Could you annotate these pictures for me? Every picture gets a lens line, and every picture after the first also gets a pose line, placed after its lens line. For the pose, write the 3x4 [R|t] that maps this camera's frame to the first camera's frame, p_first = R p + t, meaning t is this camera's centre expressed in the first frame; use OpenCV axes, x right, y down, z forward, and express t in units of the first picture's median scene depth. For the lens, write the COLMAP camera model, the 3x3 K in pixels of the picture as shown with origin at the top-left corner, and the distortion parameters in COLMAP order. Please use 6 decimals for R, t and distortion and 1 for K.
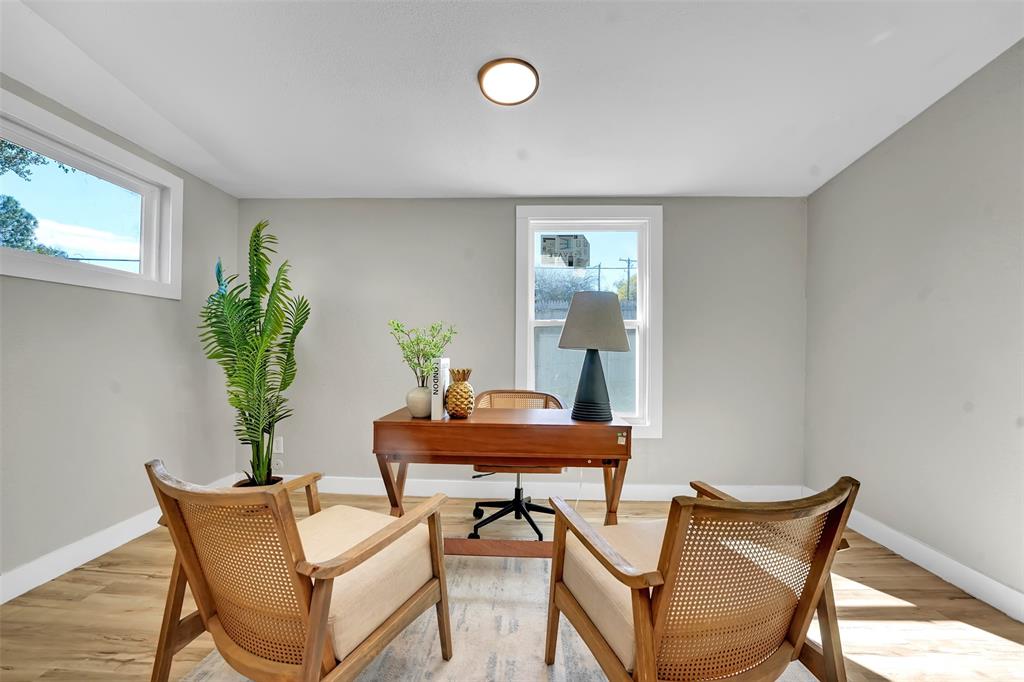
lens RADIAL K [[423.8, 0, 509.7], [0, 423.8, 345.7], [0, 0, 1]] dist [-0.013672, -0.000202]
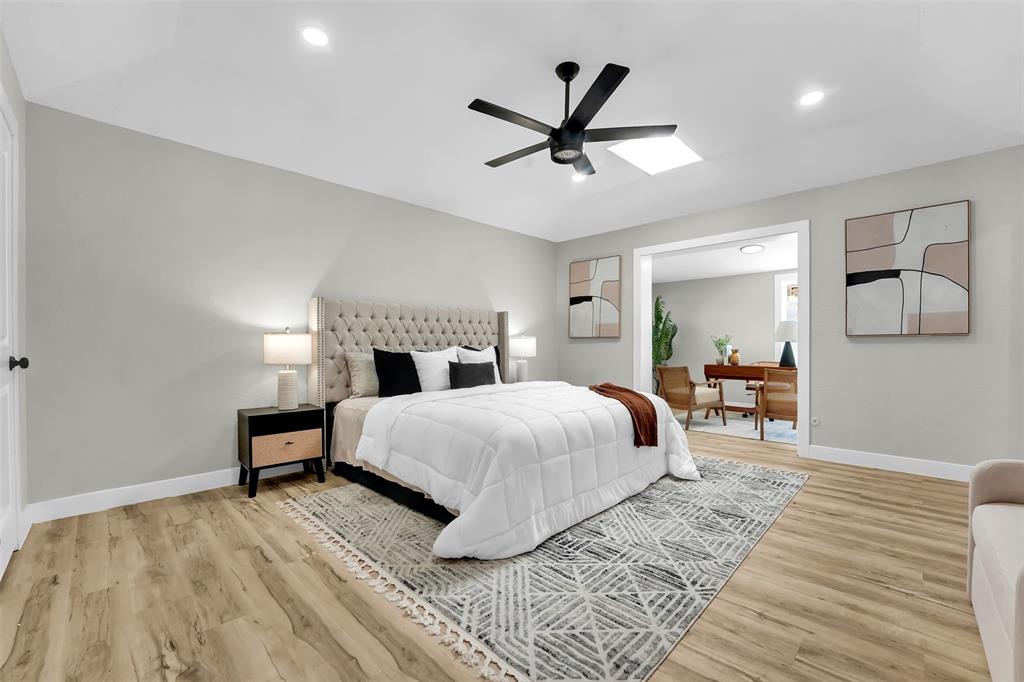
lens RADIAL K [[423.8, 0, 509.7], [0, 423.8, 345.7], [0, 0, 1]] dist [-0.013672, -0.000202]
pose [[0.742198, -0.009769, -0.670110, 0.714733], [0.010339, 0.999942, -0.003125, 0.023846], [0.670101, -0.004609, 0.742255, -2.324784]]
